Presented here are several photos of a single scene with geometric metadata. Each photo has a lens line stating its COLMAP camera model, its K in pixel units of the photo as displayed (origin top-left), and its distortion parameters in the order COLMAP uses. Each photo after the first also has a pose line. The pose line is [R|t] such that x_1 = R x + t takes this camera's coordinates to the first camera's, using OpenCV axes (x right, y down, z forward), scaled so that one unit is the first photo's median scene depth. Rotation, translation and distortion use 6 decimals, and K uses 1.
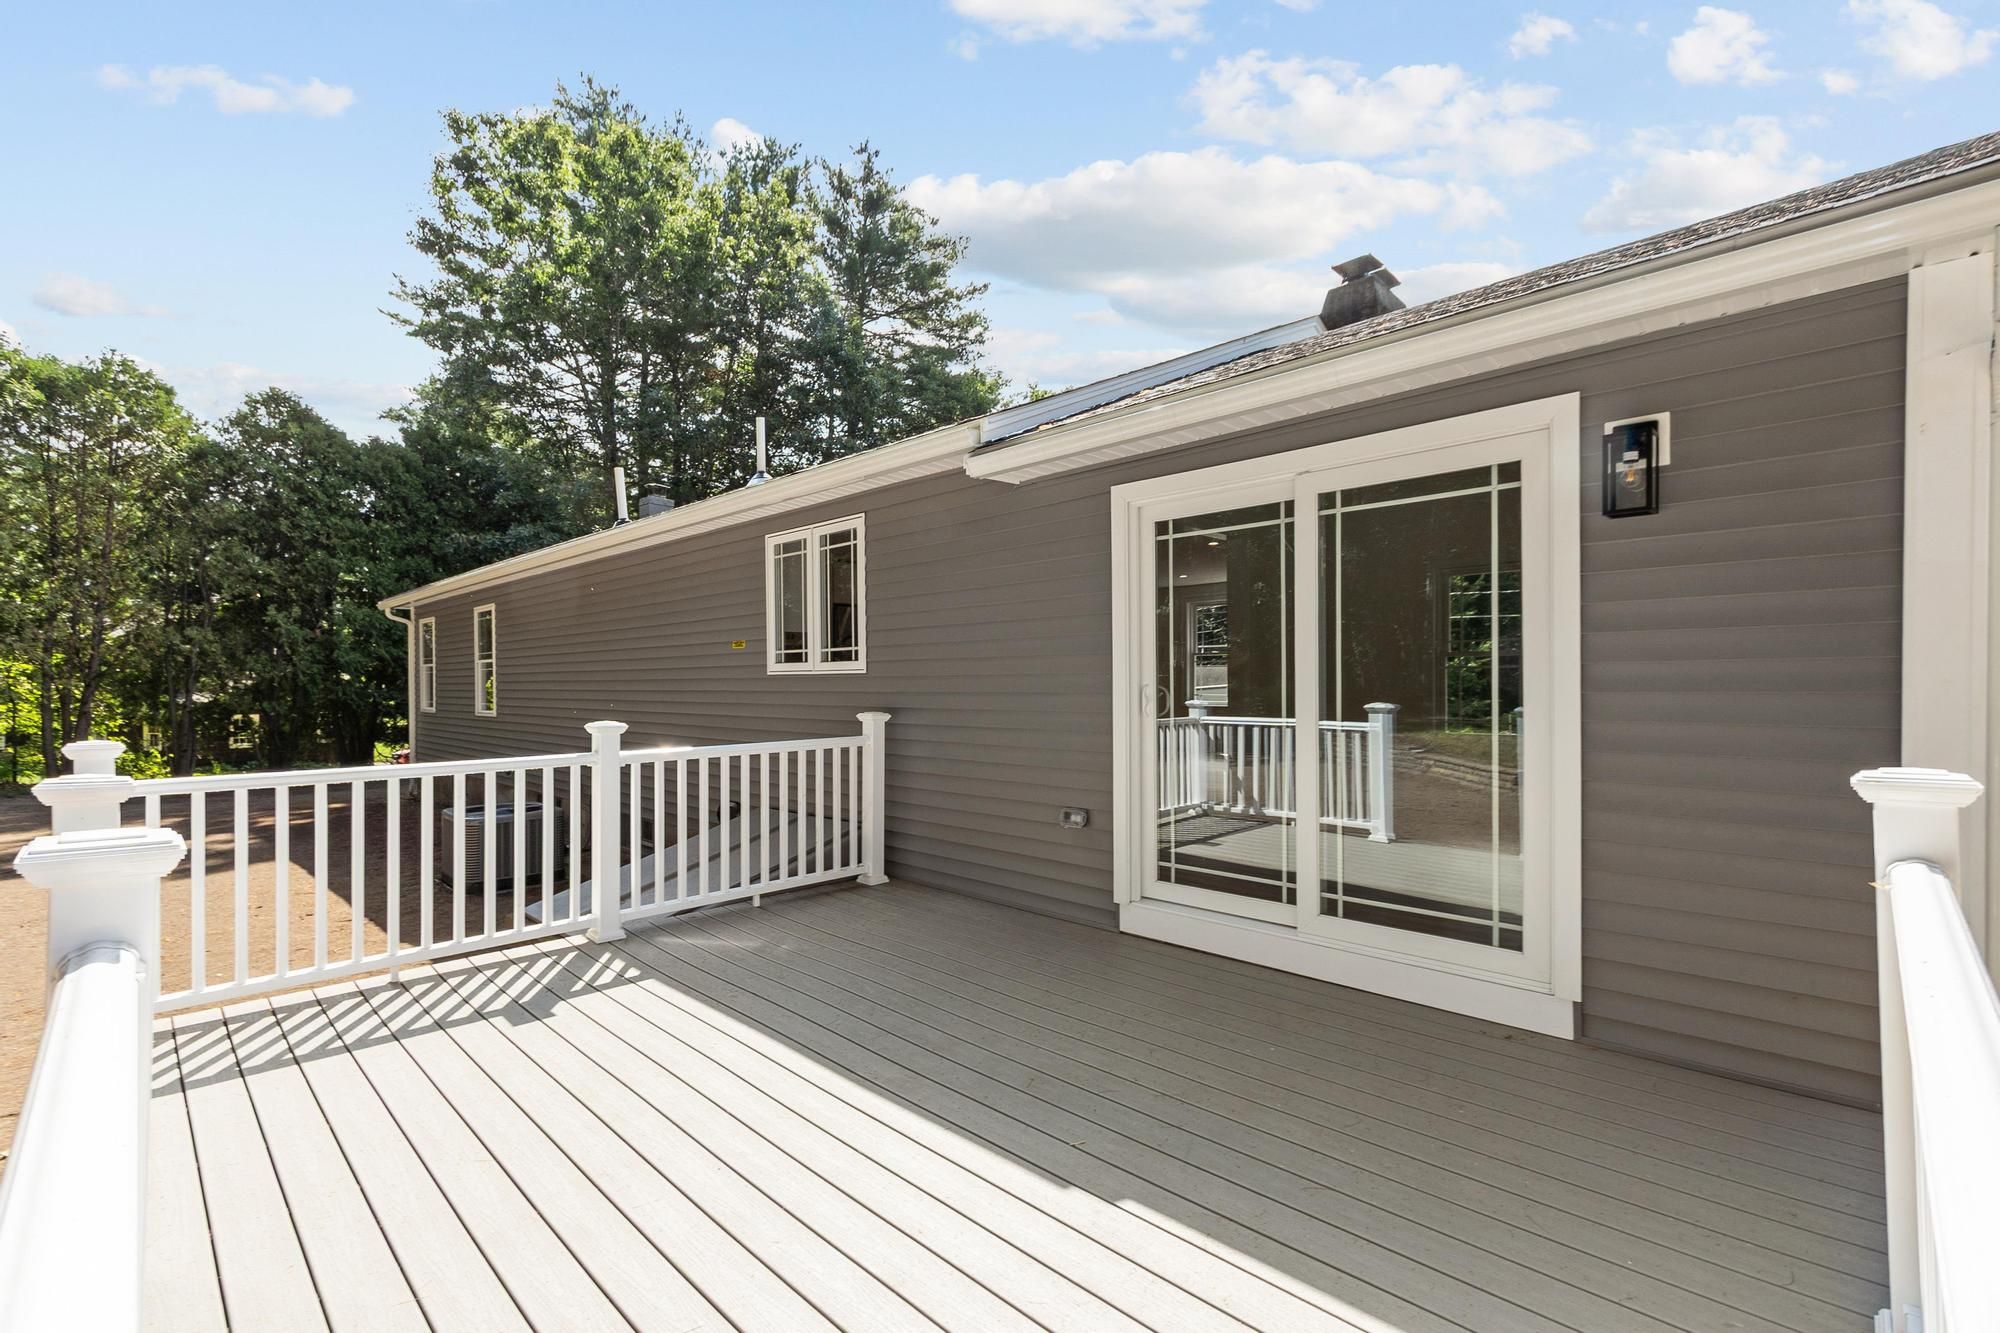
lens RADIAL K [[871.4, 0, 946.3], [0, 871.4, 669.3], [0, 0, 1]] dist [0.001679, -0.000051]
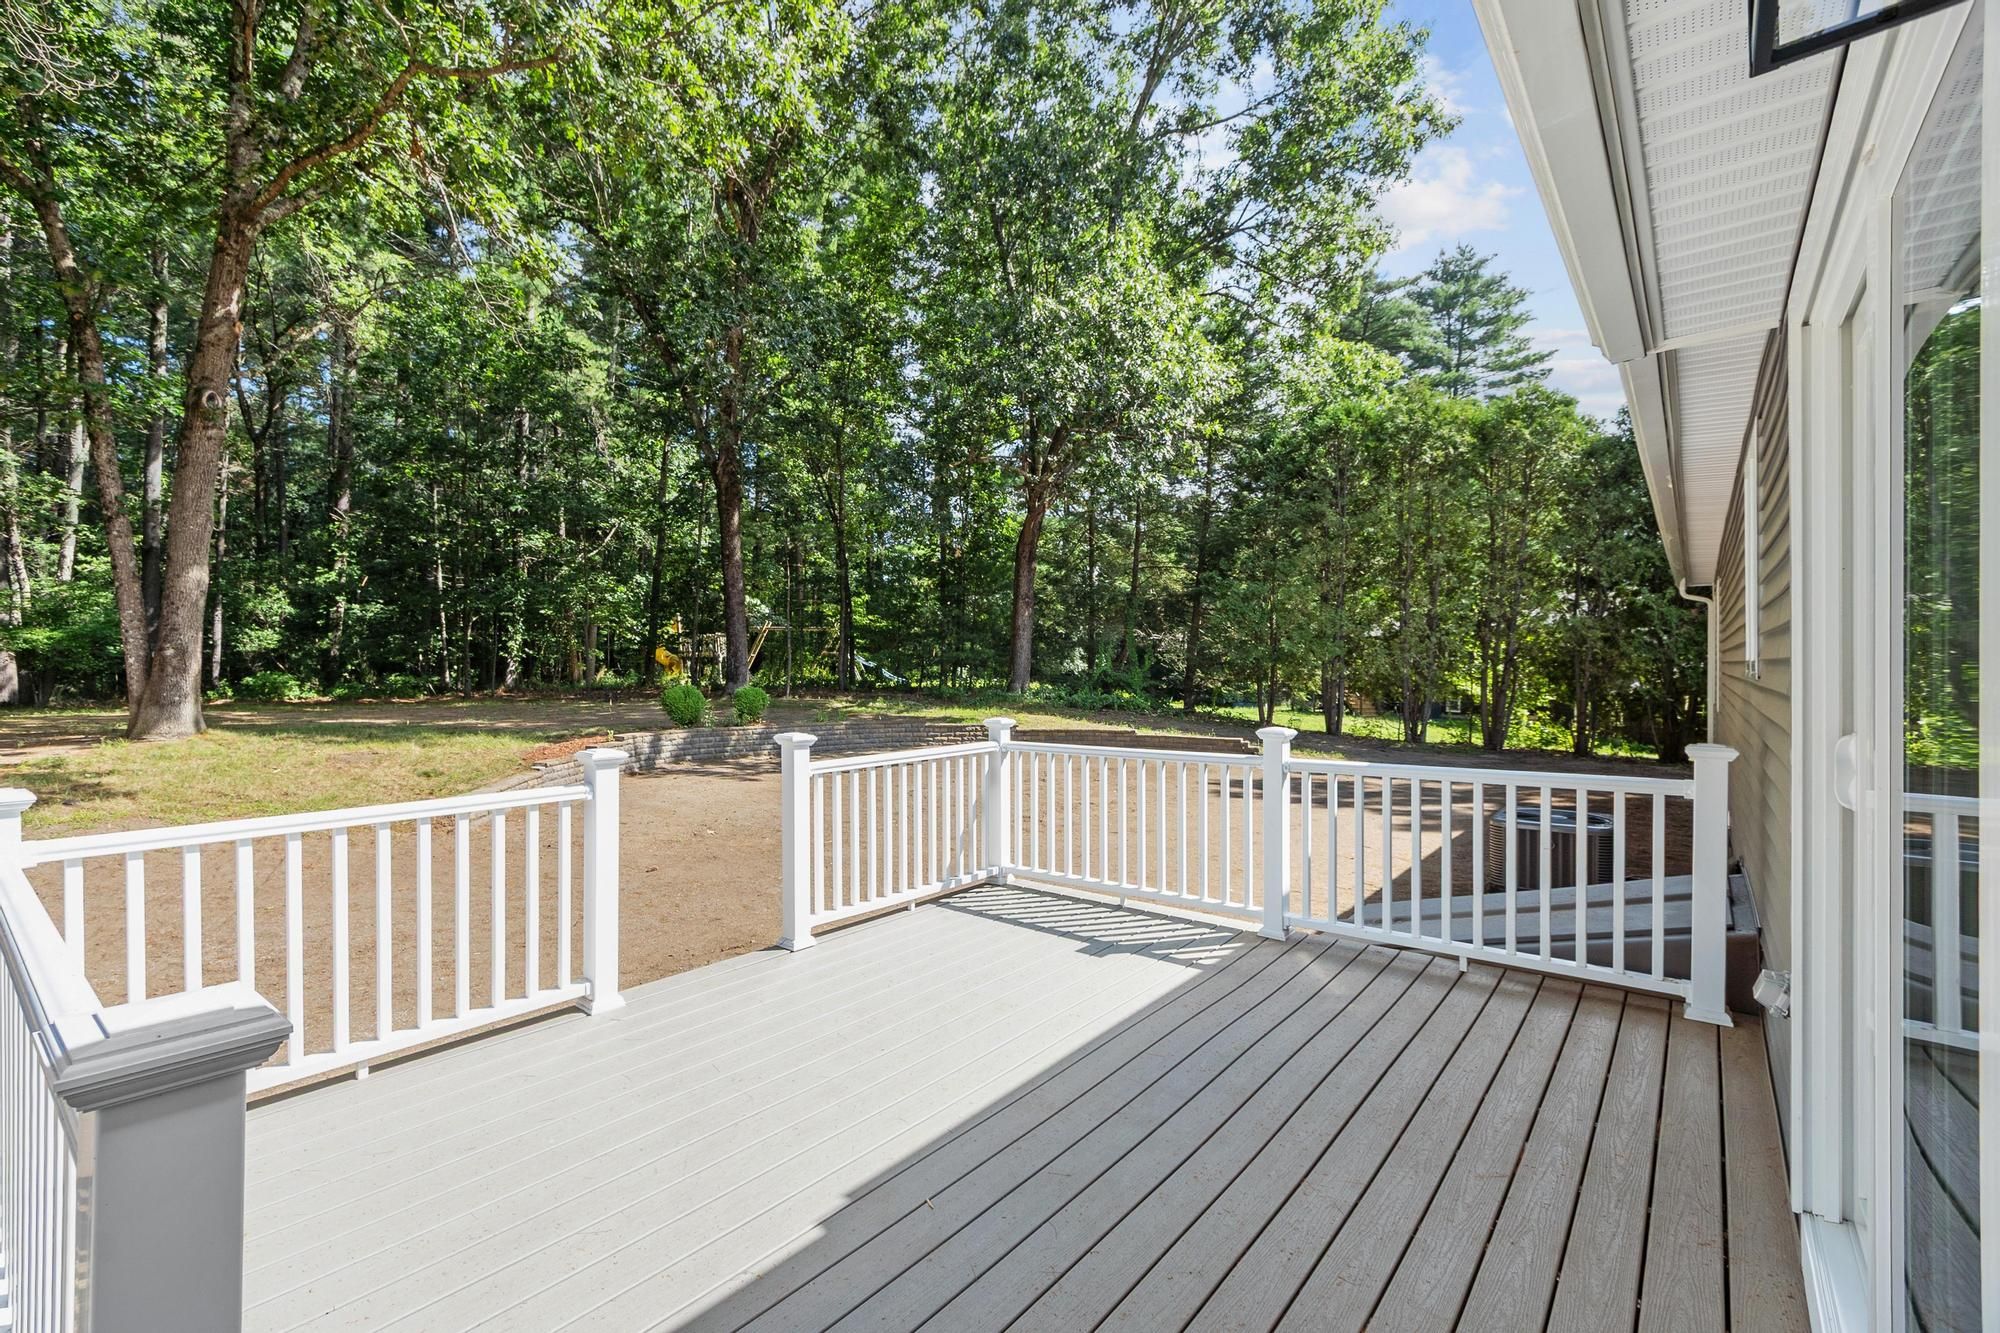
lens RADIAL K [[861.1, 0, 976.5], [0, 861.1, 669.7], [0, 0, 1]] dist [0.001426, 0.000231]
pose [[0.105329, 0.008063, -0.994405, 0.712088], [0.024660, 0.999638, 0.010717, -0.041571], [0.994132, -0.025651, 0.105092, 0.620956]]
